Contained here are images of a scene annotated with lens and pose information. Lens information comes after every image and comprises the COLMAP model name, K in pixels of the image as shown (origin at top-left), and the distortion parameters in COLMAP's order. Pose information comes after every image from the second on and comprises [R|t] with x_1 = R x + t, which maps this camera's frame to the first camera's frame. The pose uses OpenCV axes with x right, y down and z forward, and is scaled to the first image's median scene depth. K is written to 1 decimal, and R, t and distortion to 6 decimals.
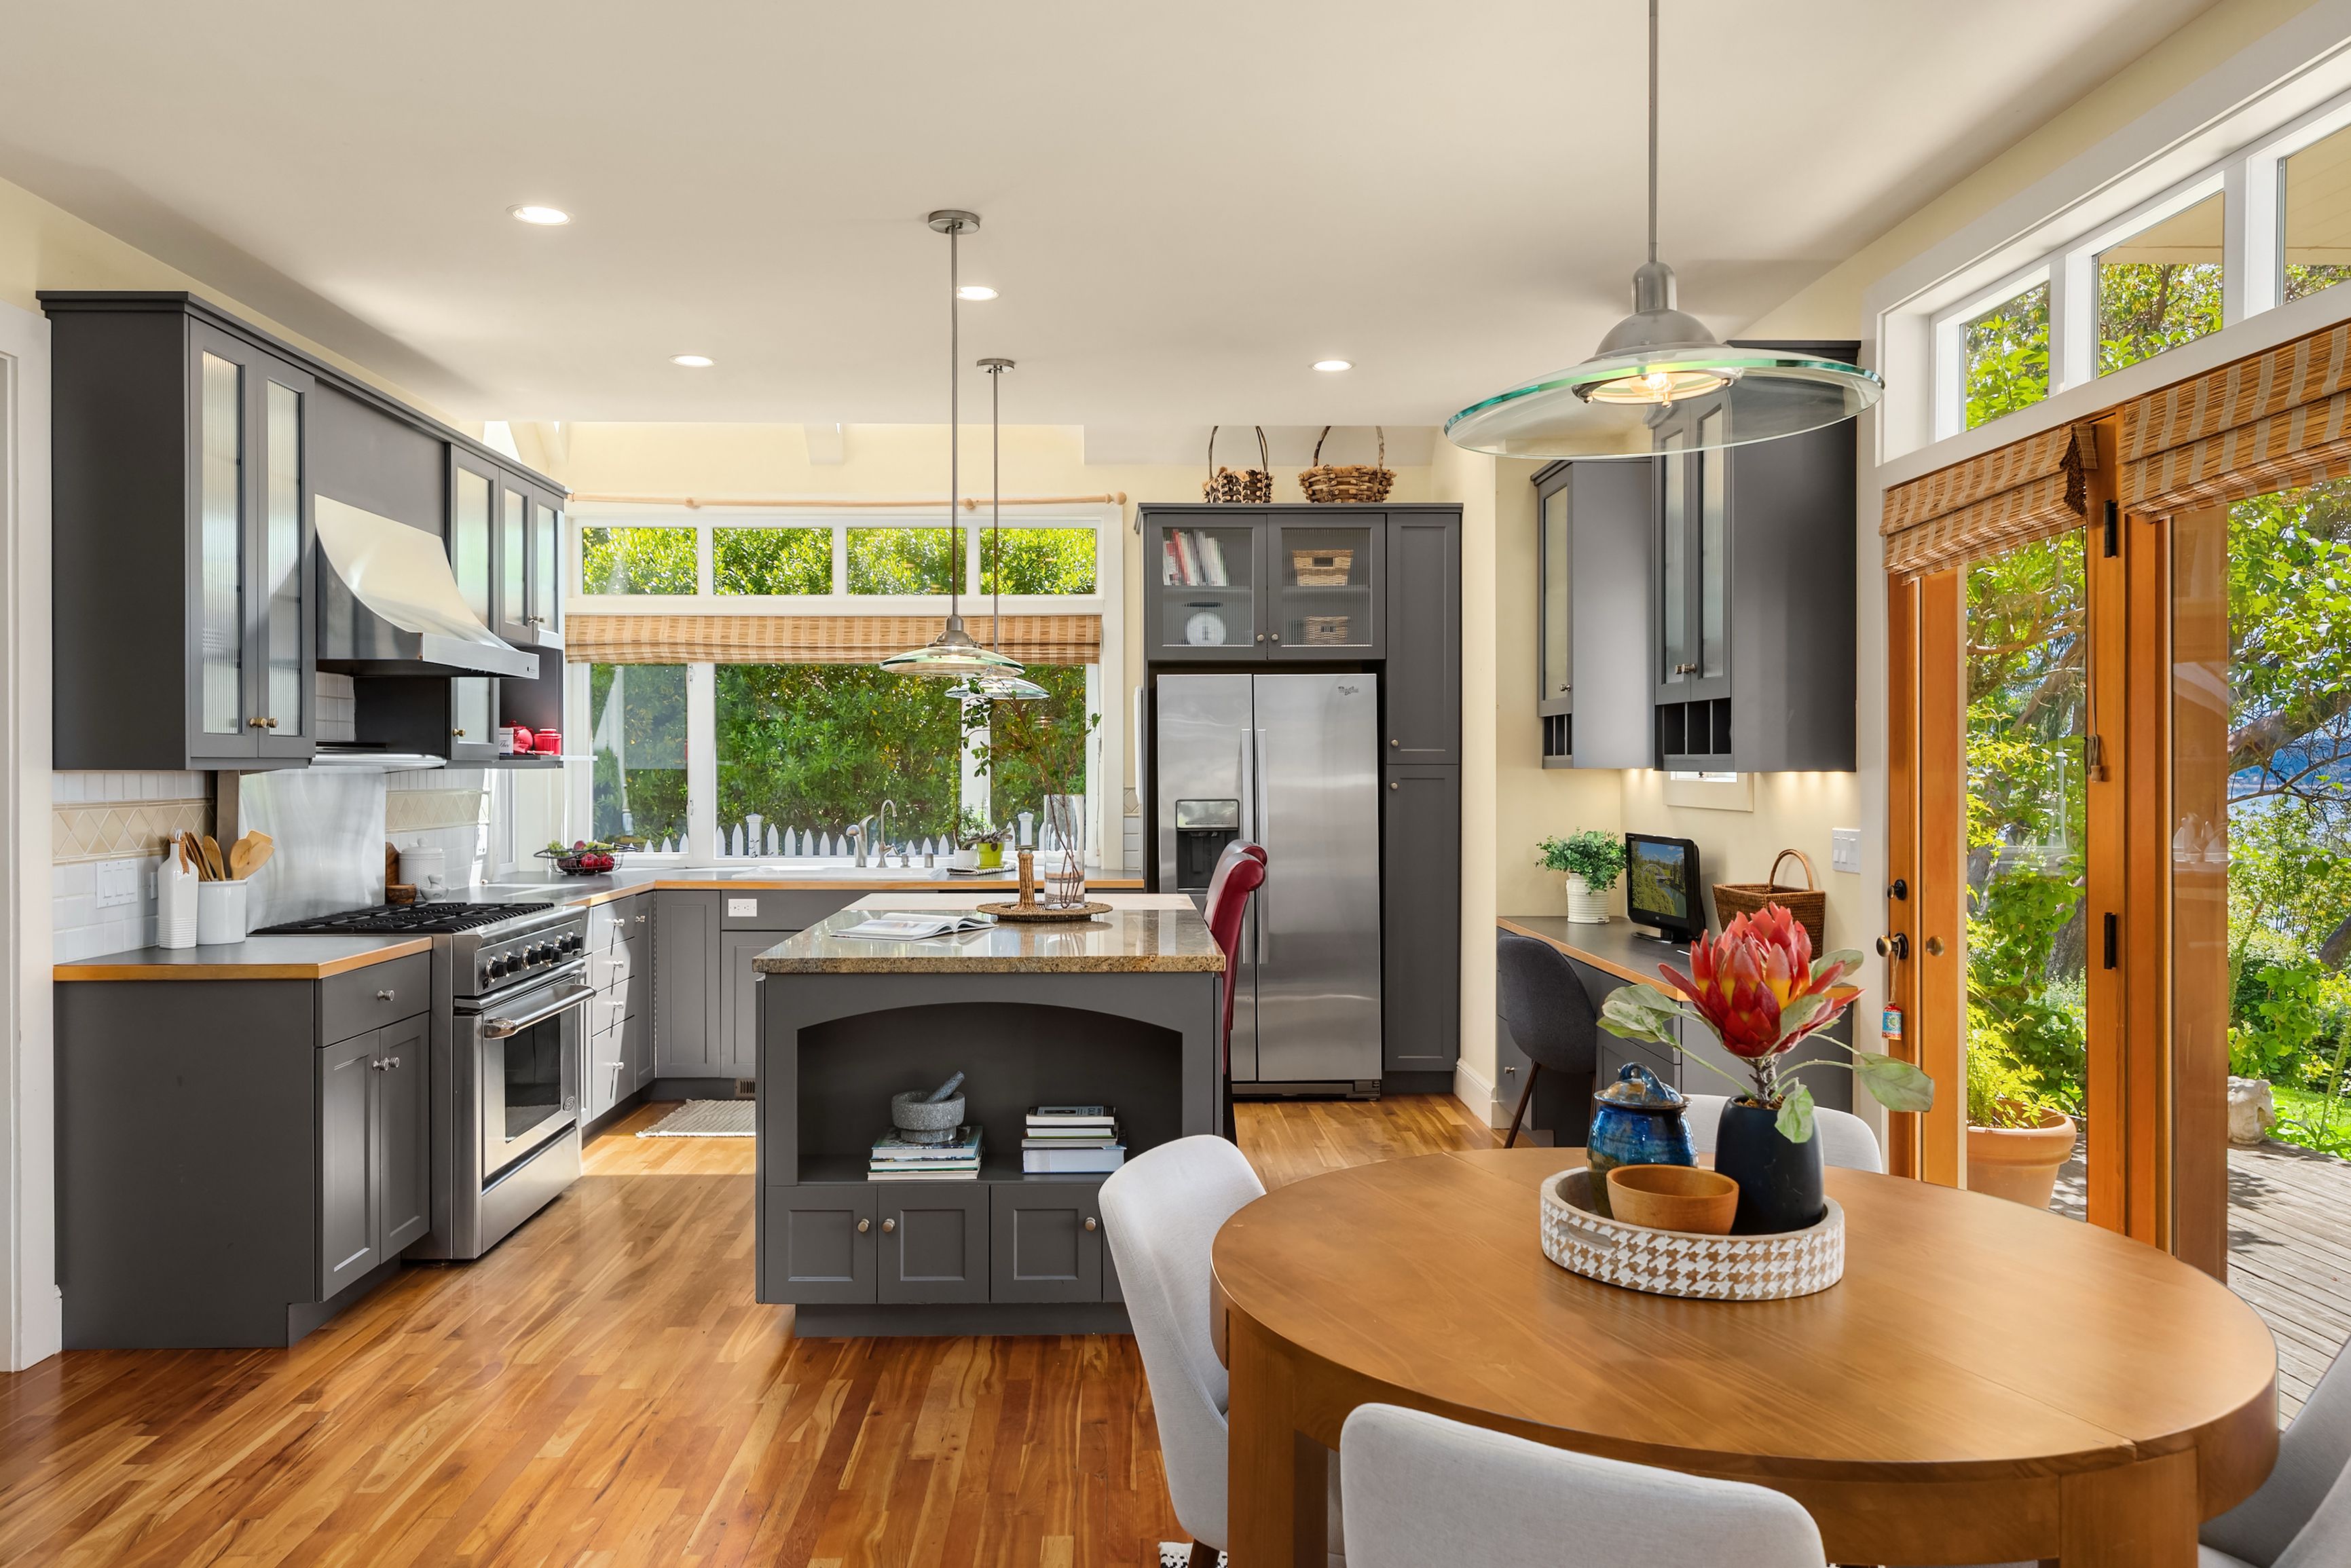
lens RADIAL K [[1651.9, 0, 1152.7], [0, 1651.9, 777.5], [0, 0, 1]] dist [0.001821, 0.000393]
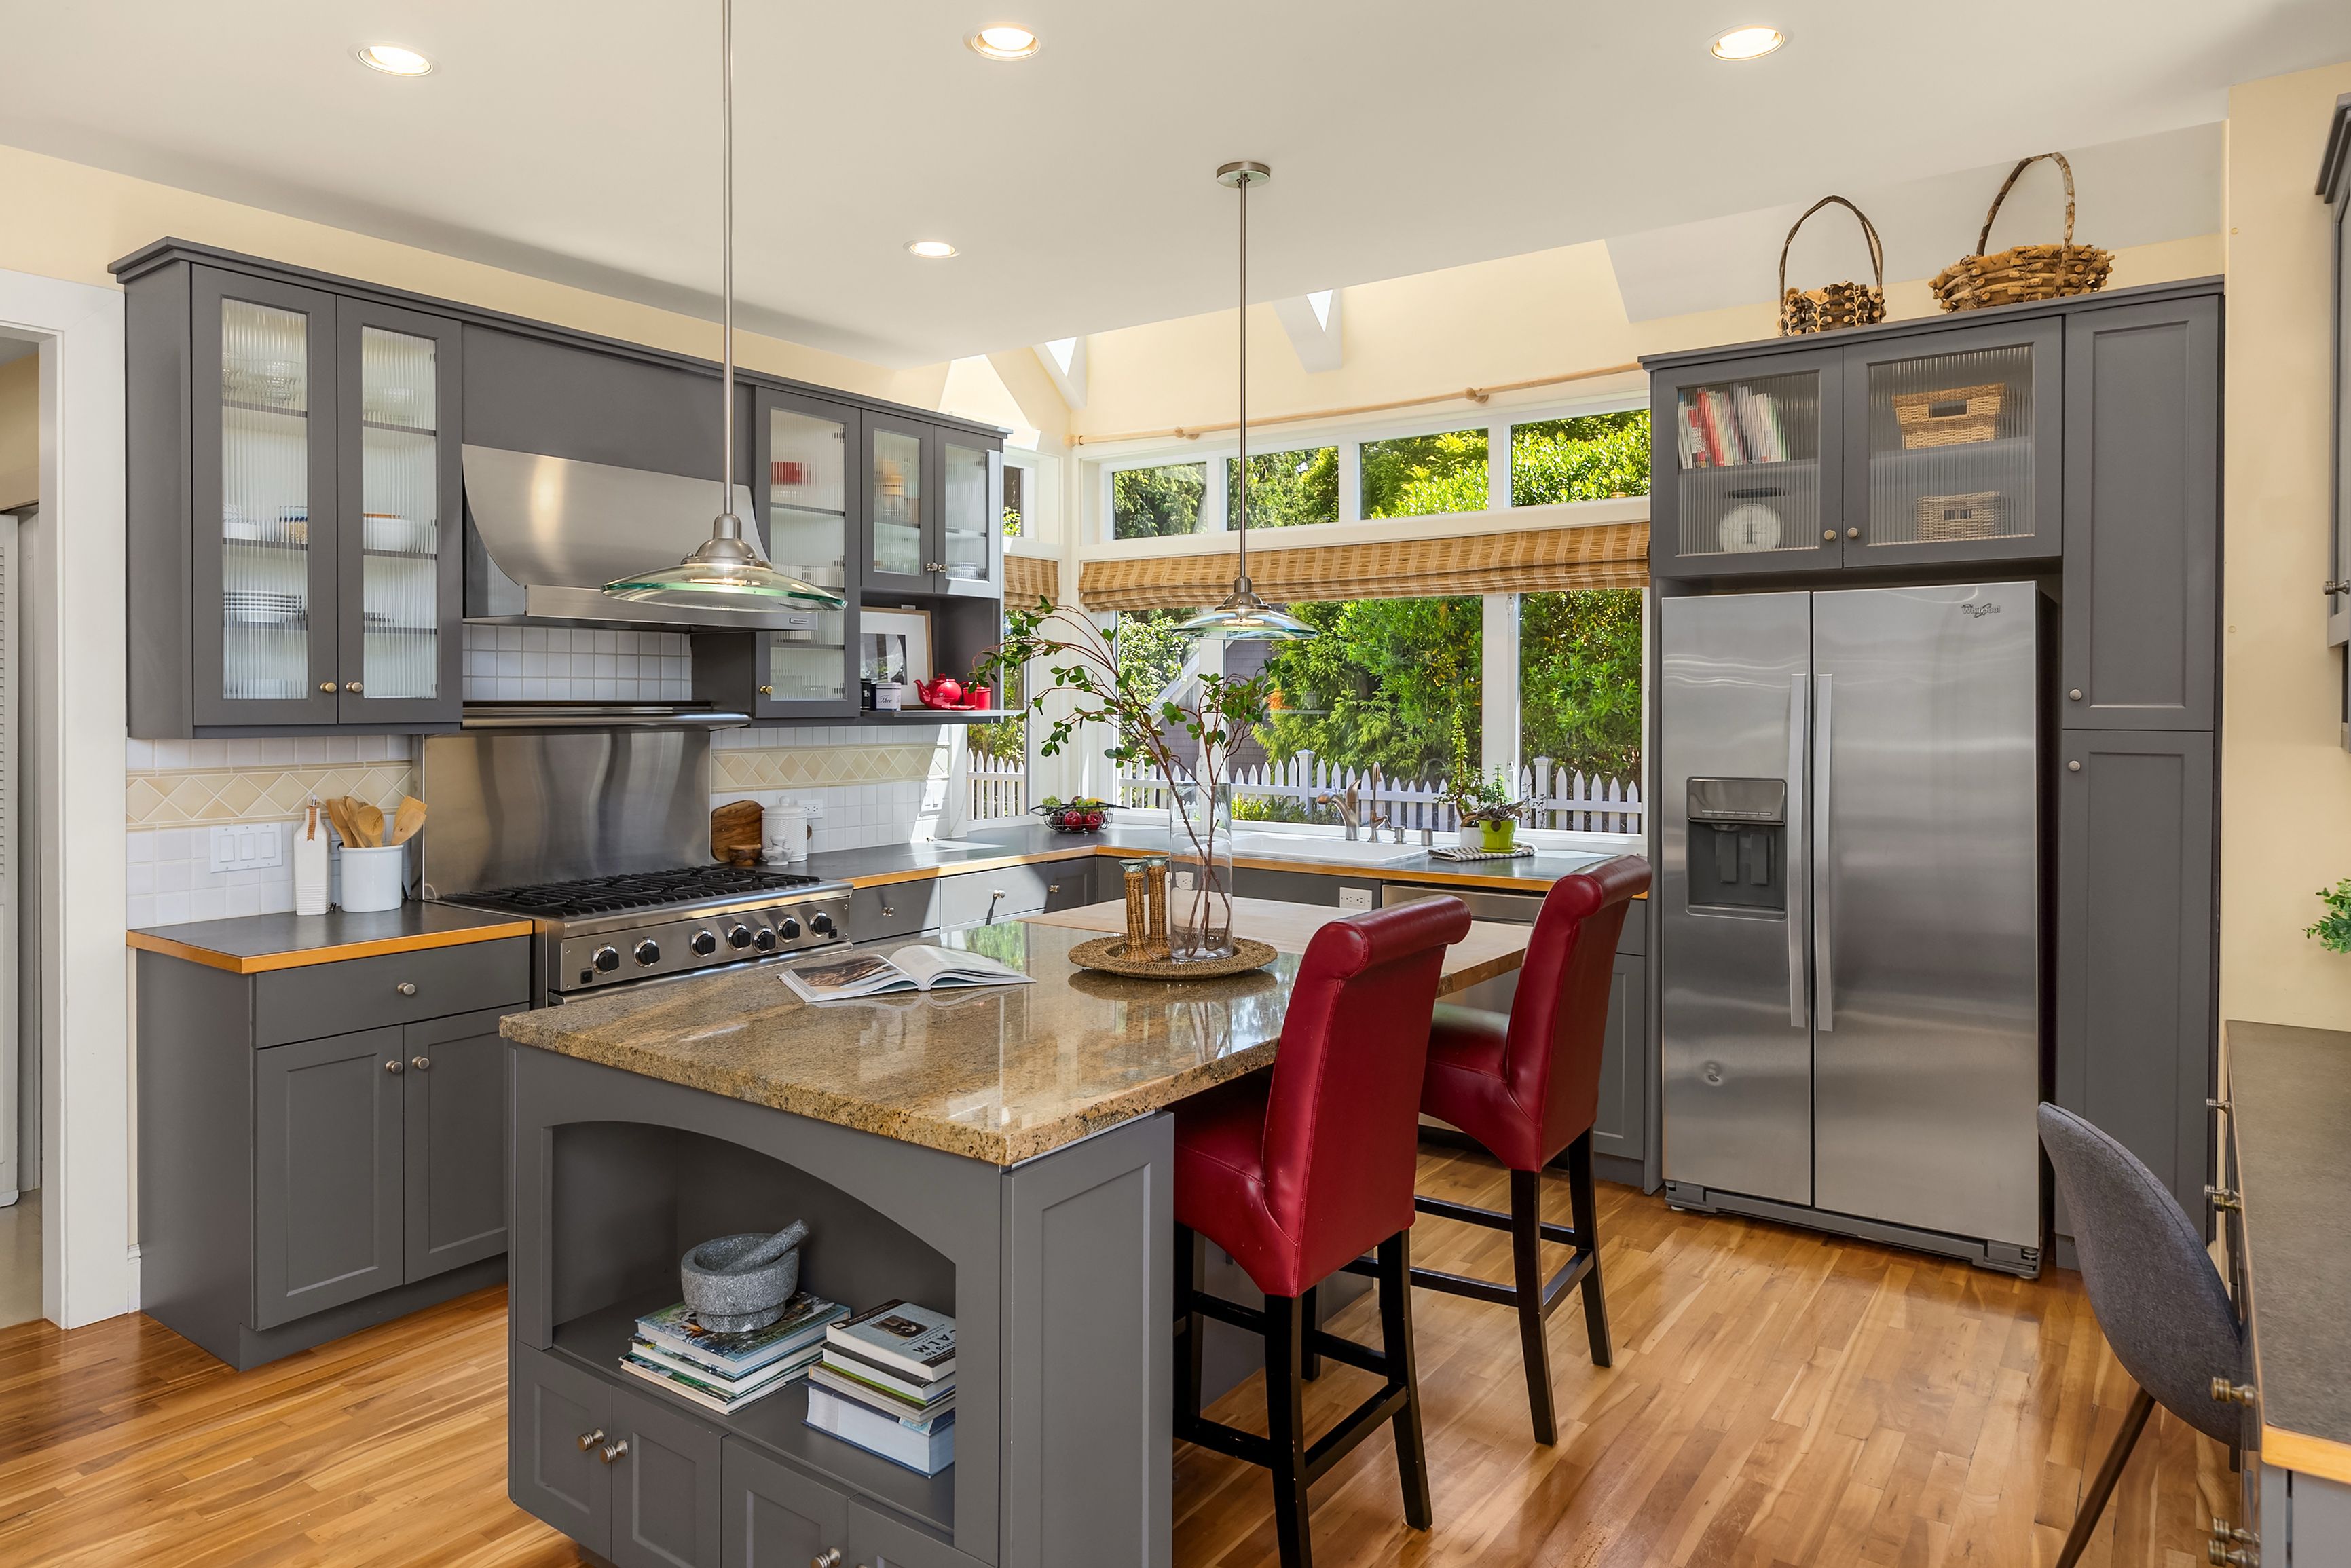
lens RADIAL K [[1427.9, 0, 1113.1], [0, 1427.9, 714.1], [0, 0, 1]] dist [0.002303, 0.000478]
pose [[0.787561, 0.007450, -0.616191, 0.227920], [-0.005463, 0.999972, 0.005108, -0.017295], [0.616212, -0.000657, 0.787580, 0.445964]]
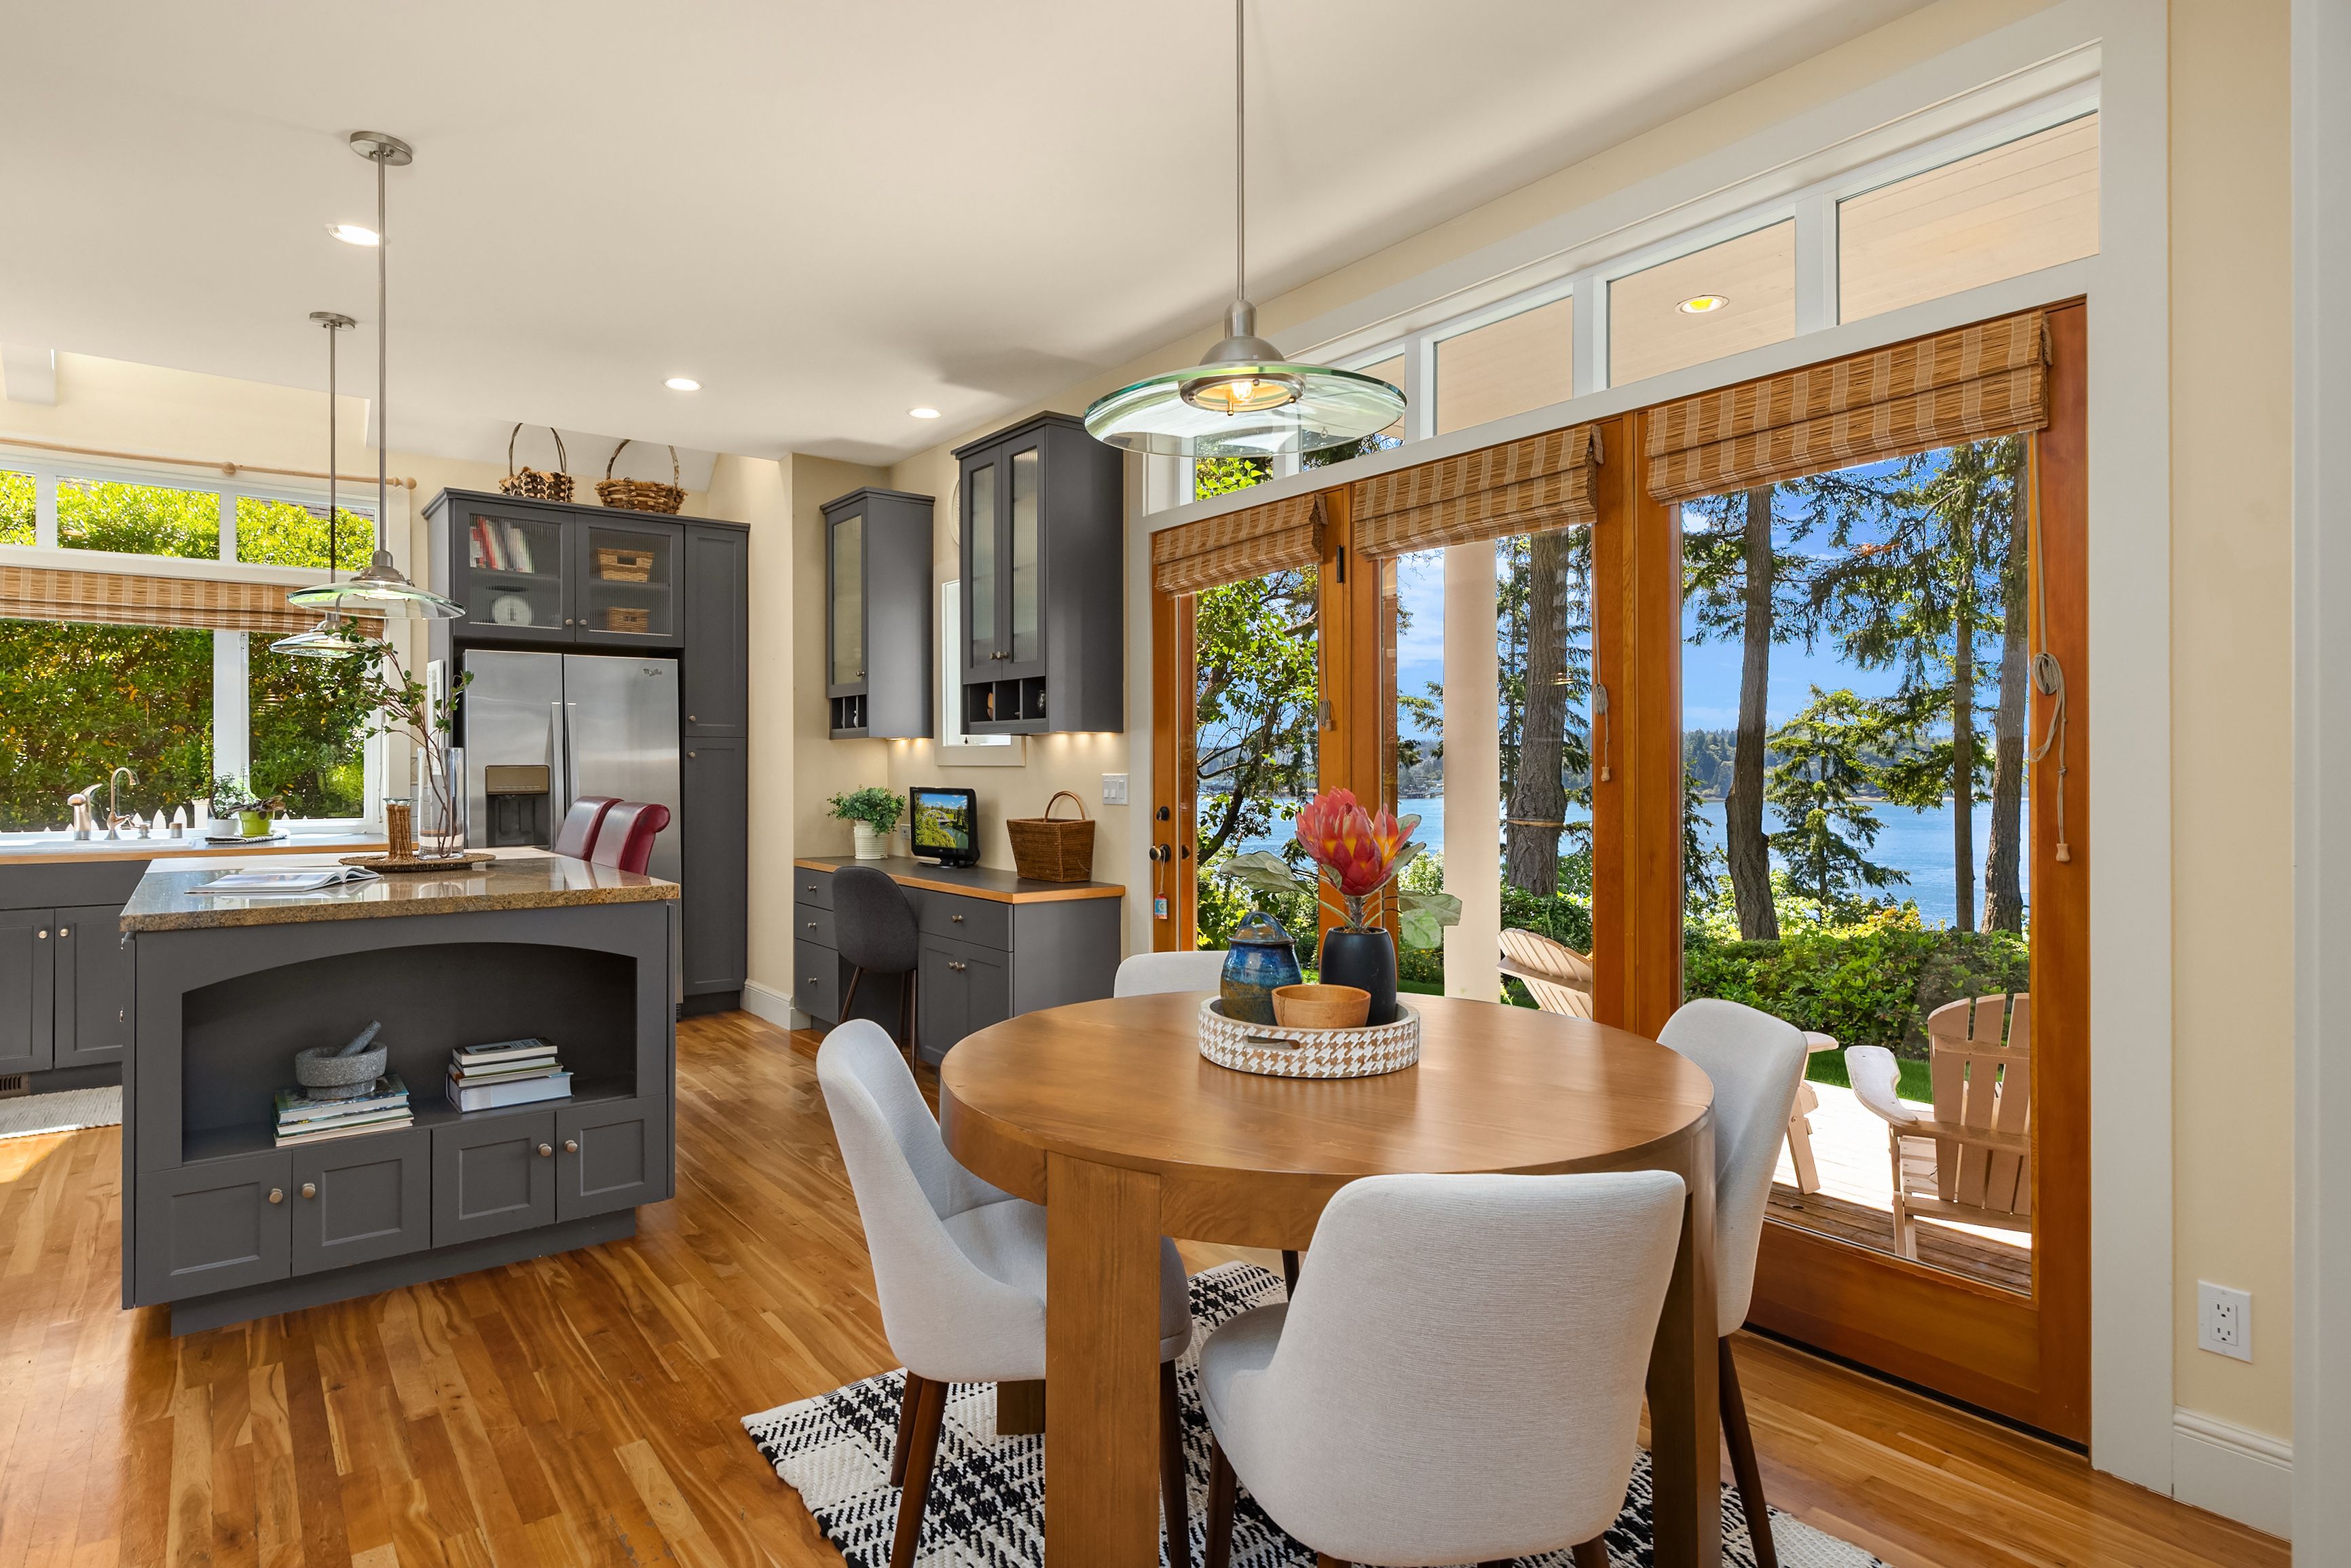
lens RADIAL K [[1237.7, 0, 1176.4], [0, 1237.7, 768.6], [0, 0, 1]] dist [0.001591, 0.000628]
pose [[0.806892, 0.000585, 0.590699, -0.117724], [0.002146, 0.999990, -0.003922, 0.022902], [-0.590696, 0.004433, 0.806882, 0.090718]]
